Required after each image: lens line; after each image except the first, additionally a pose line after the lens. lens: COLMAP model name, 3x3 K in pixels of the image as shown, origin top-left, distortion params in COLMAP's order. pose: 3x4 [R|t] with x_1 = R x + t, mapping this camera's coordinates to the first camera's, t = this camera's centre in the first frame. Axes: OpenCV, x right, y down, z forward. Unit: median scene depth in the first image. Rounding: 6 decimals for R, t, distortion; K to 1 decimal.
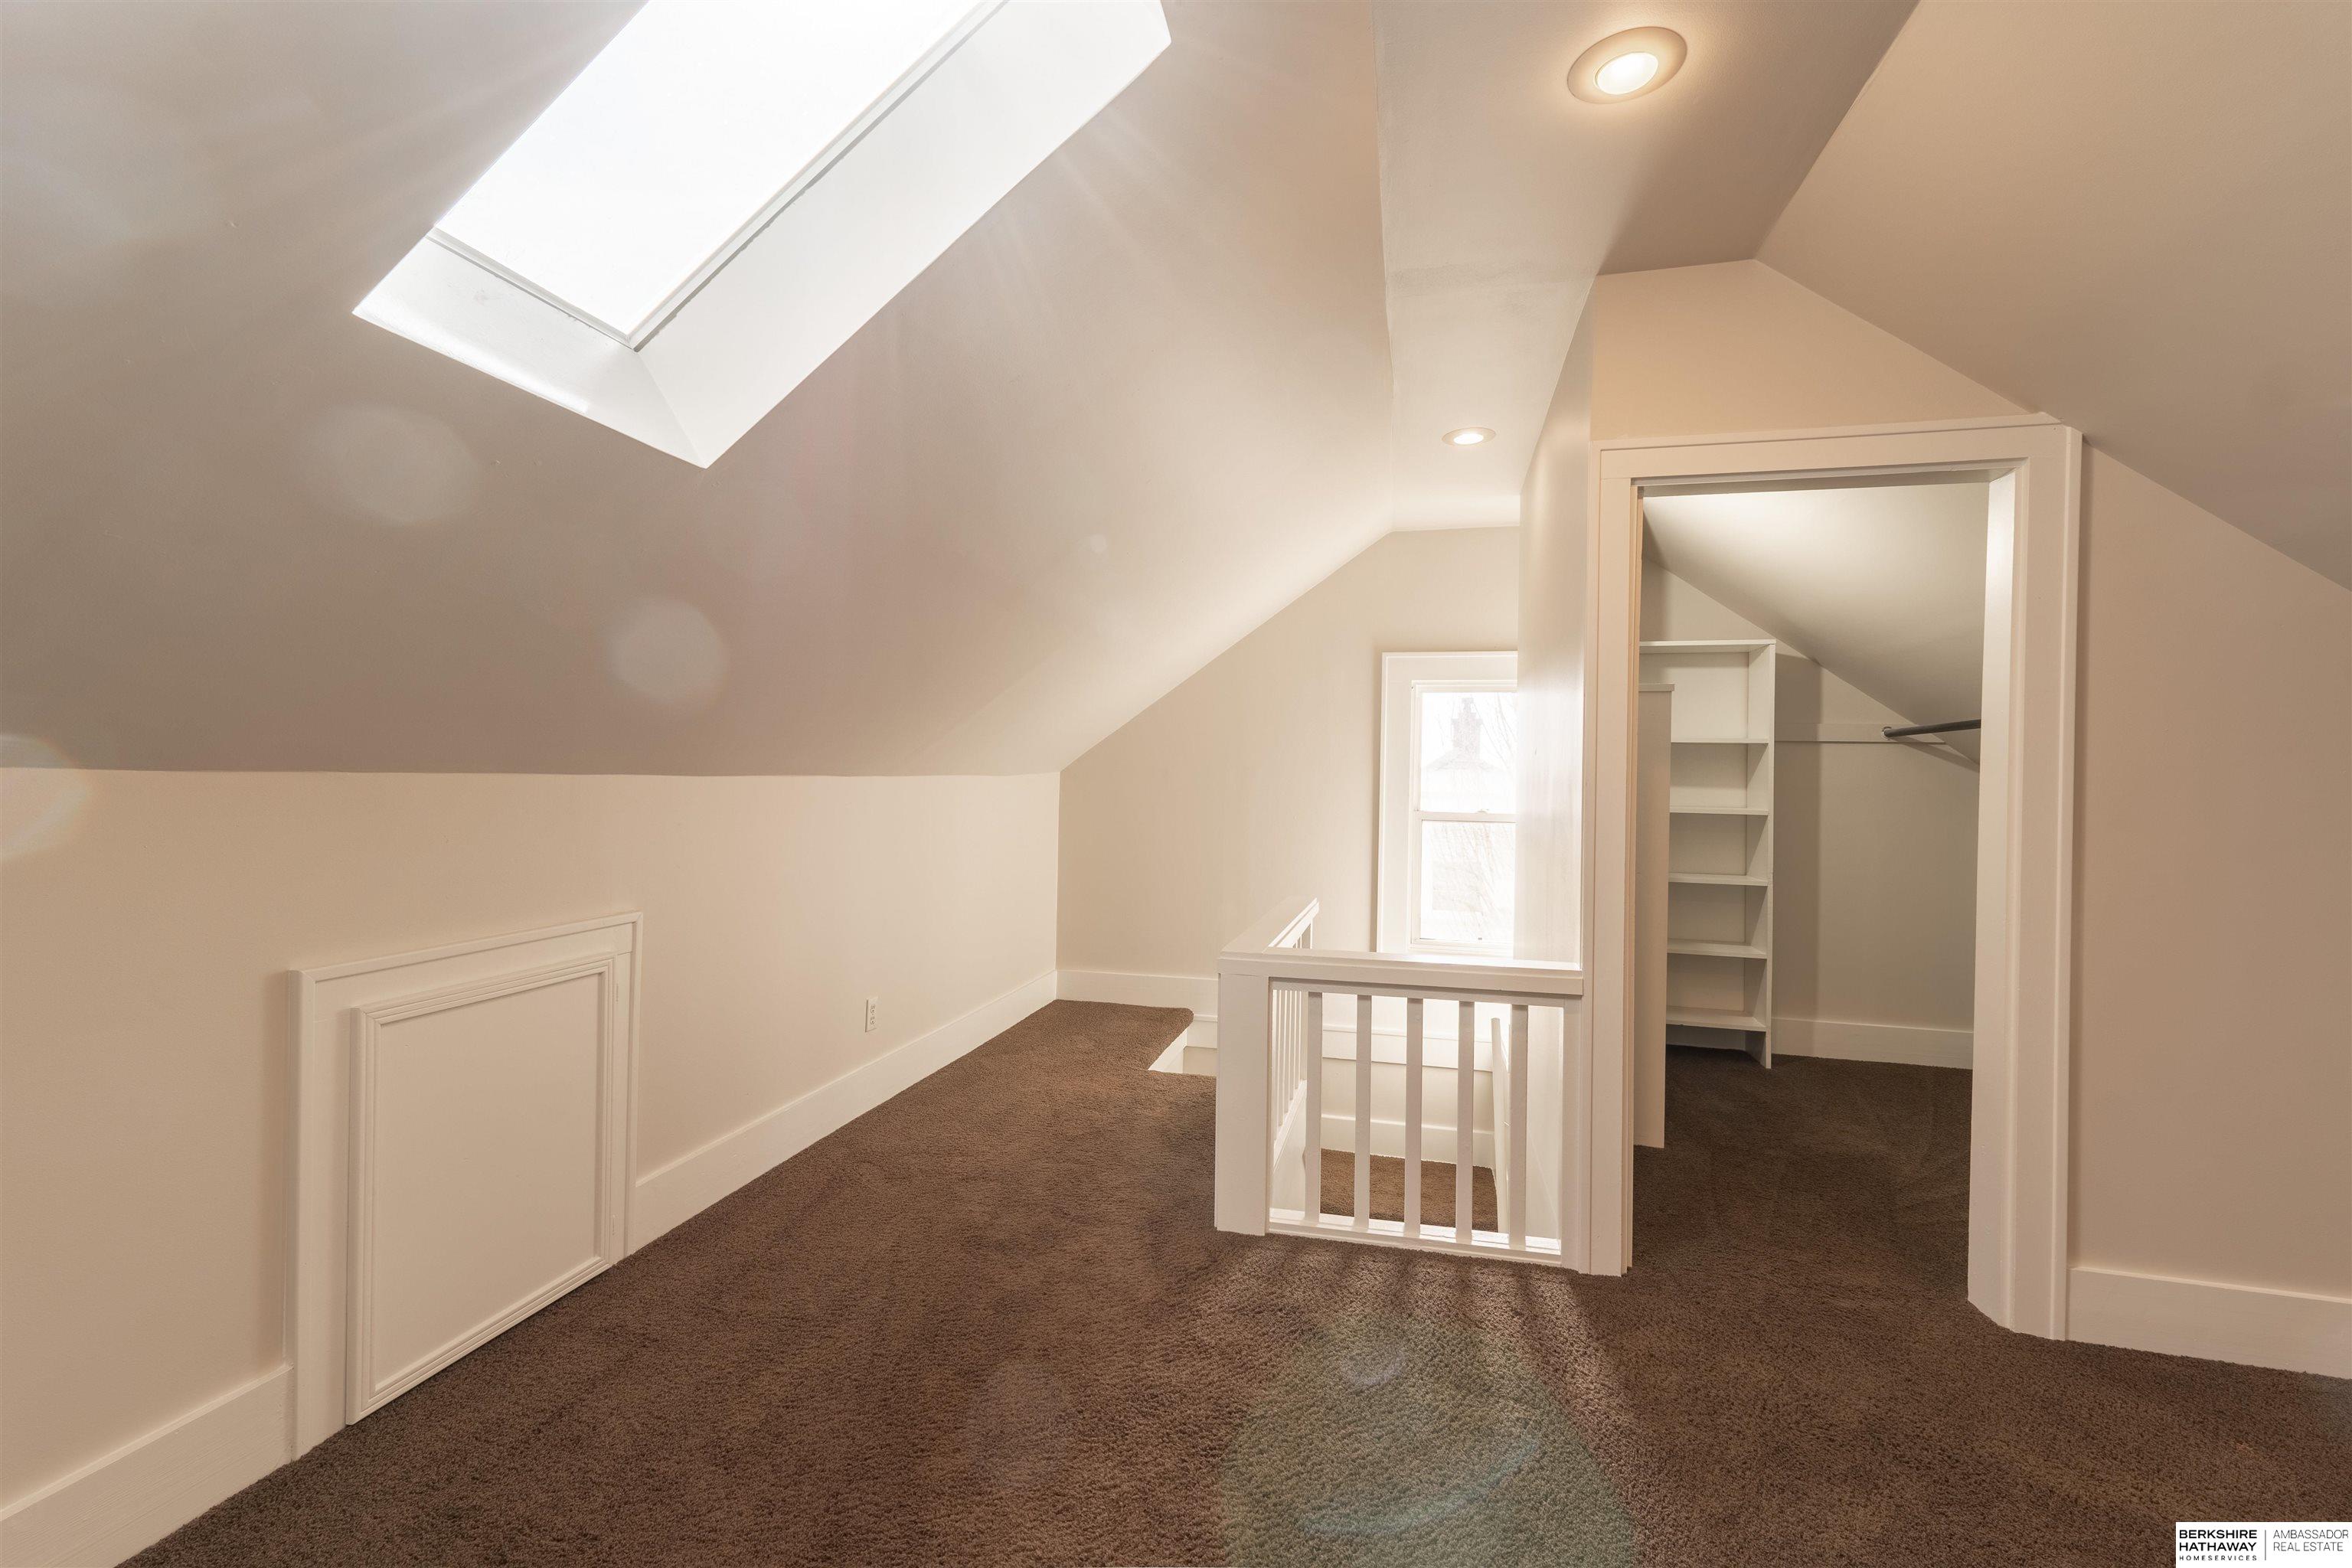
lens RADIAL K [[983.9, 0, 1181.0], [0, 983.9, 779.2], [0, 0, 1]] dist [0.007543, -0.001072]
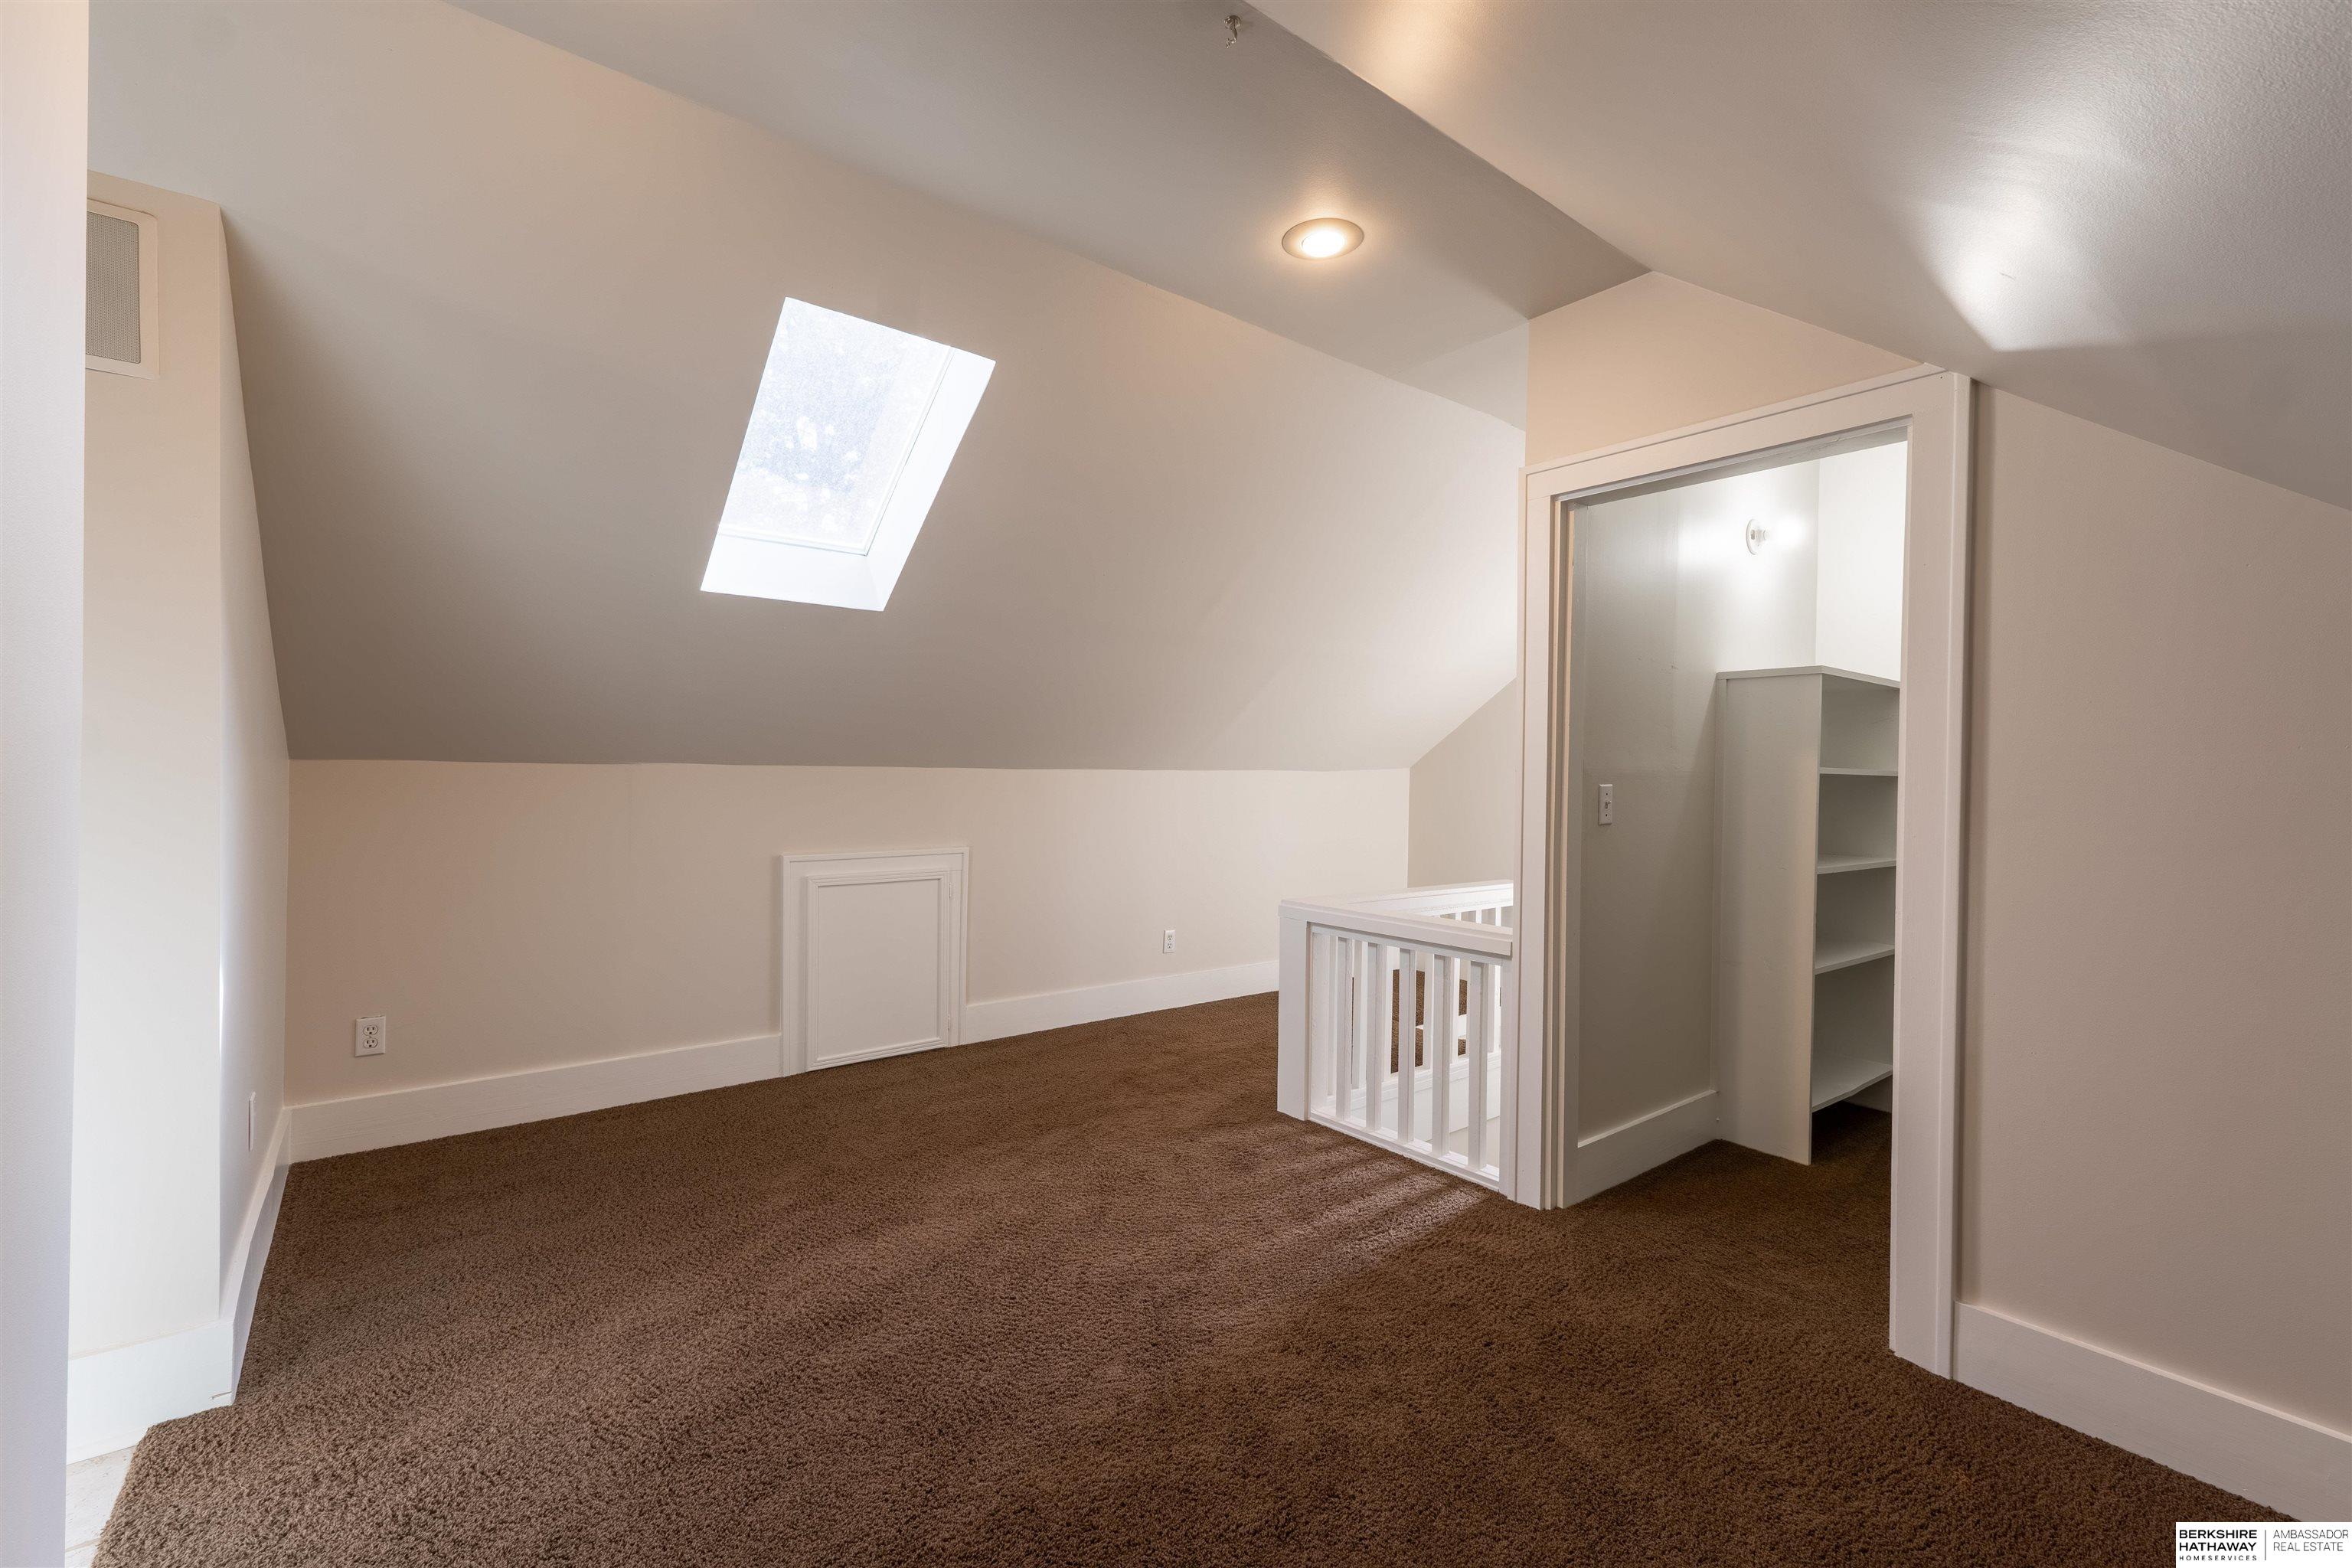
lens RADIAL K [[983.9, 0, 1175.4], [0, 983.9, 779.8], [0, 0, 1]] dist [0.007543, -0.001072]
pose [[0.789832, 0.000144, -0.613323, 0.835288], [-0.001970, 0.999995, -0.002302, 0.019744], [0.613320, 0.003027, 0.789829, -0.144555]]
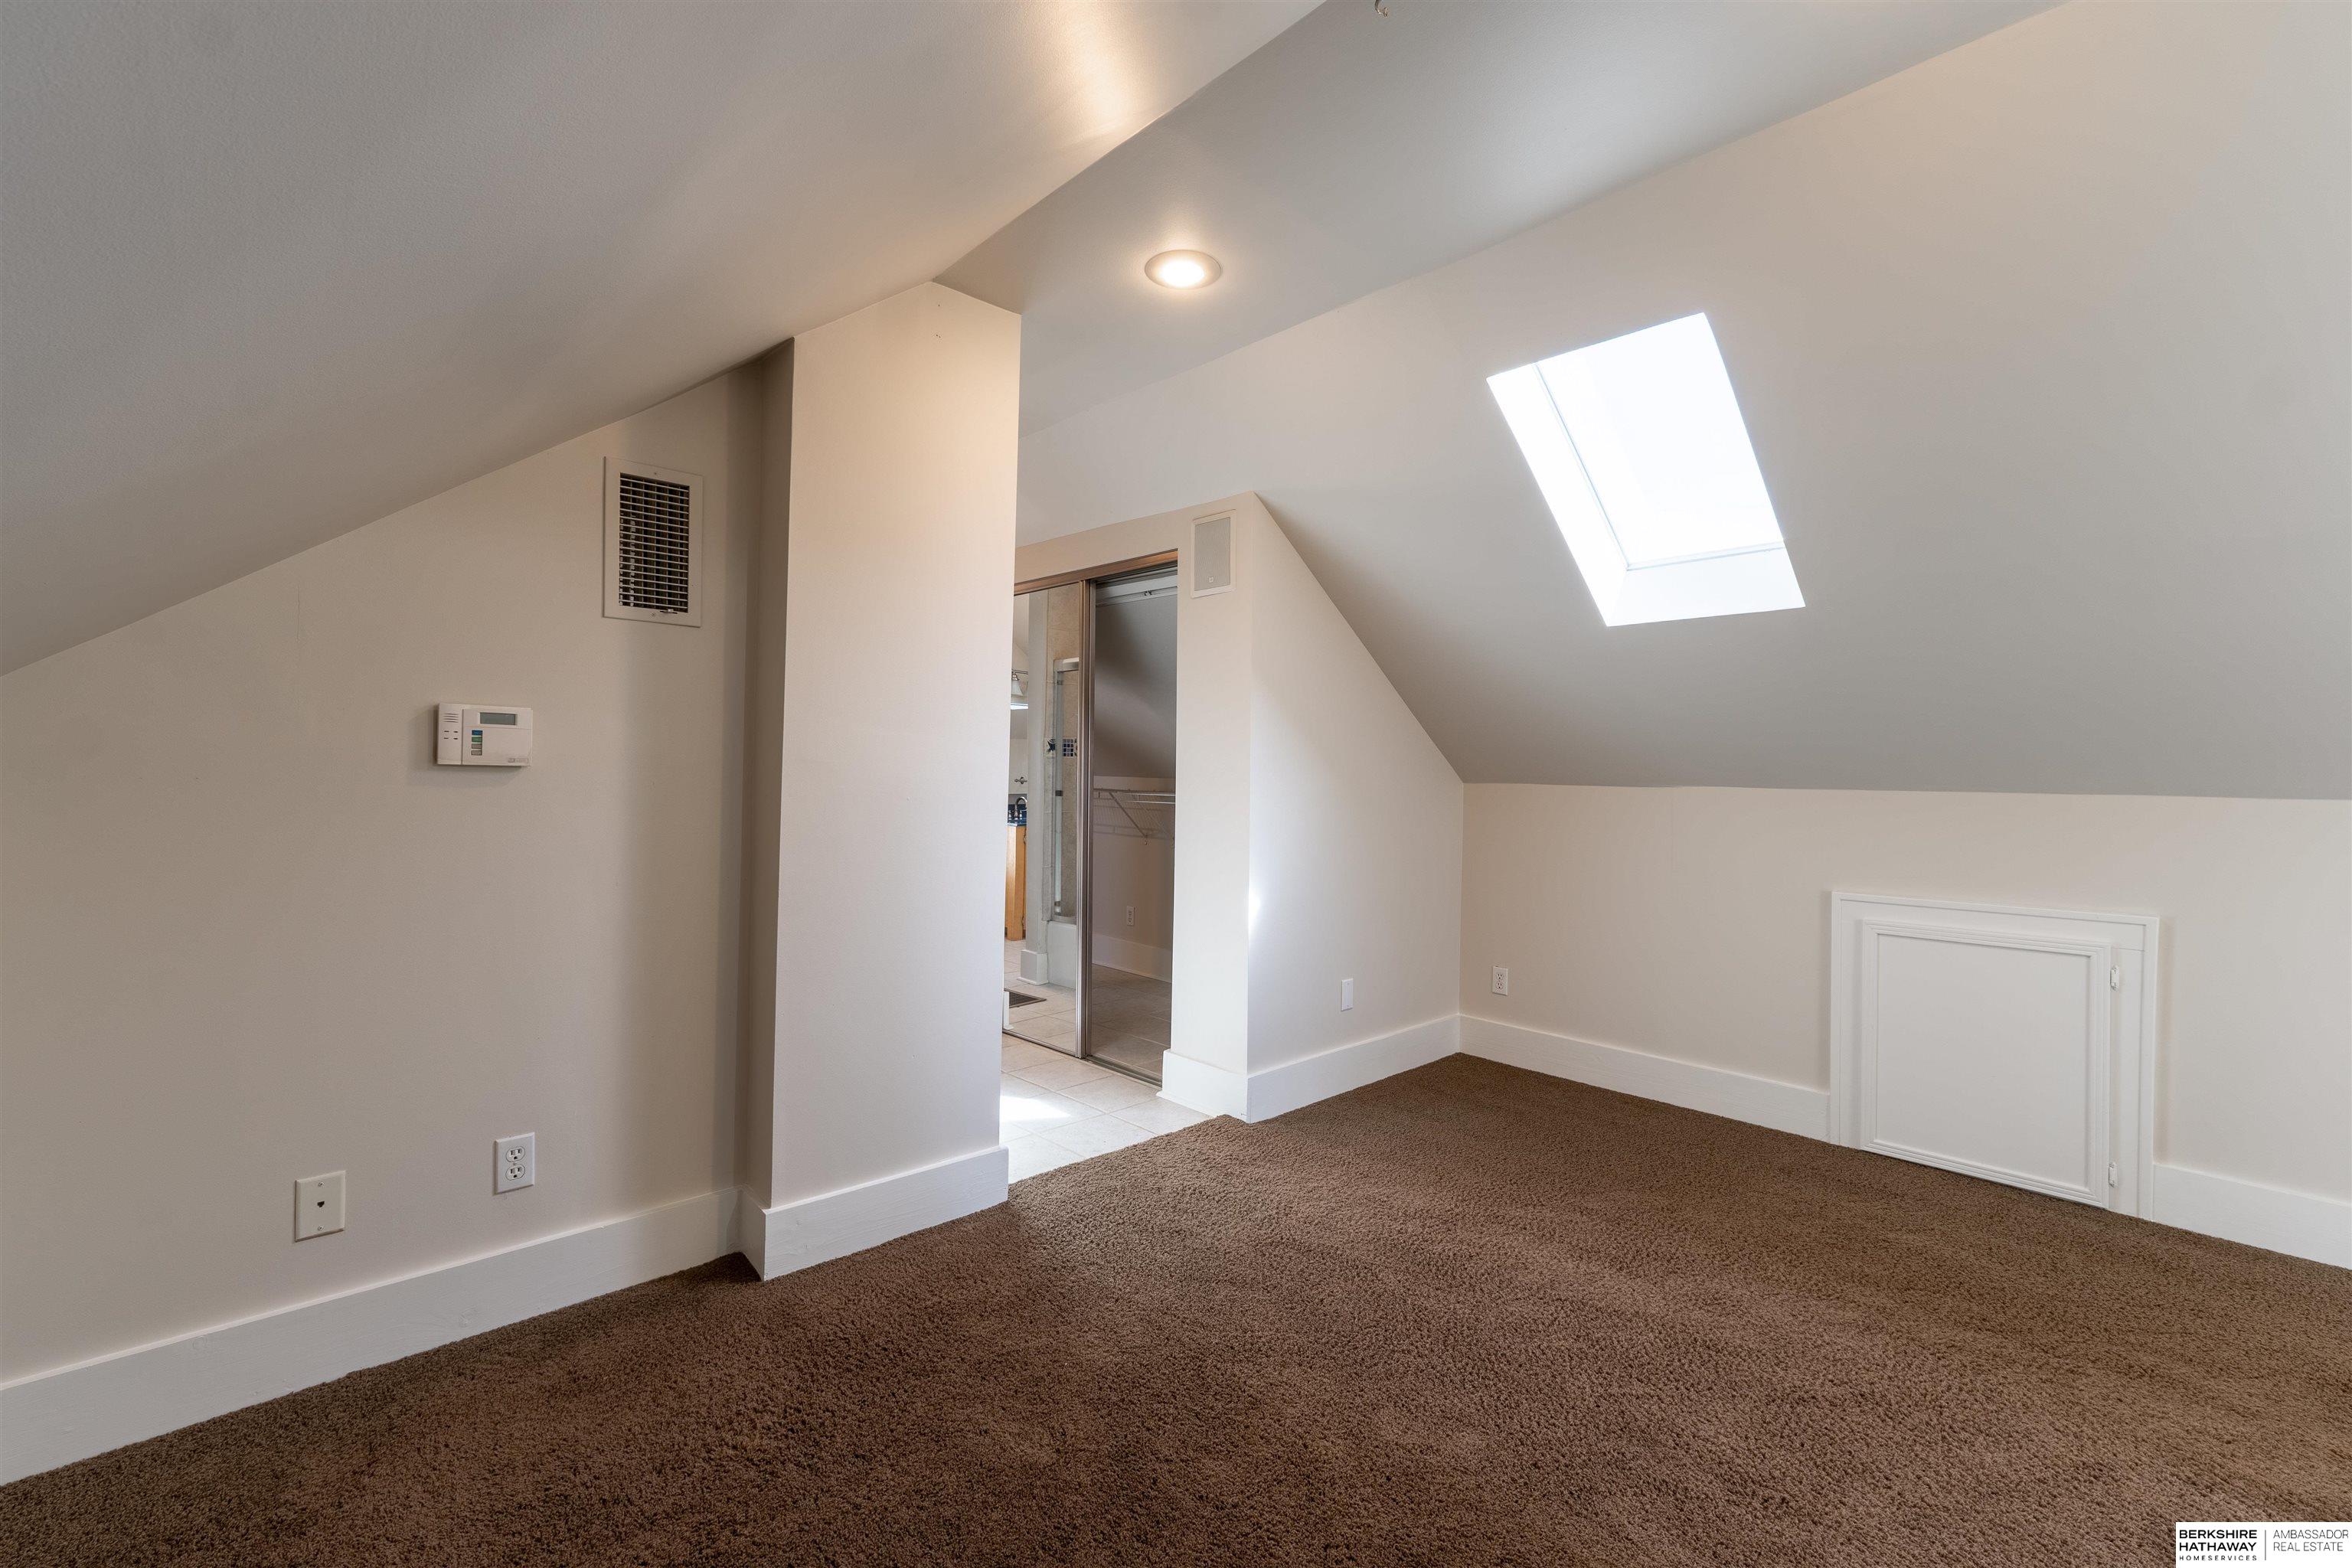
lens RADIAL K [[983.9, 0, 1174.2], [0, 983.9, 783.6], [0, 0, 1]] dist [0.007543, -0.001072]
pose [[-0.546772, -0.024216, -0.836931, 1.059346], [-0.029868, 0.999510, -0.009407, 0.026463], [0.836749, 0.019854, -0.547227, 0.709774]]
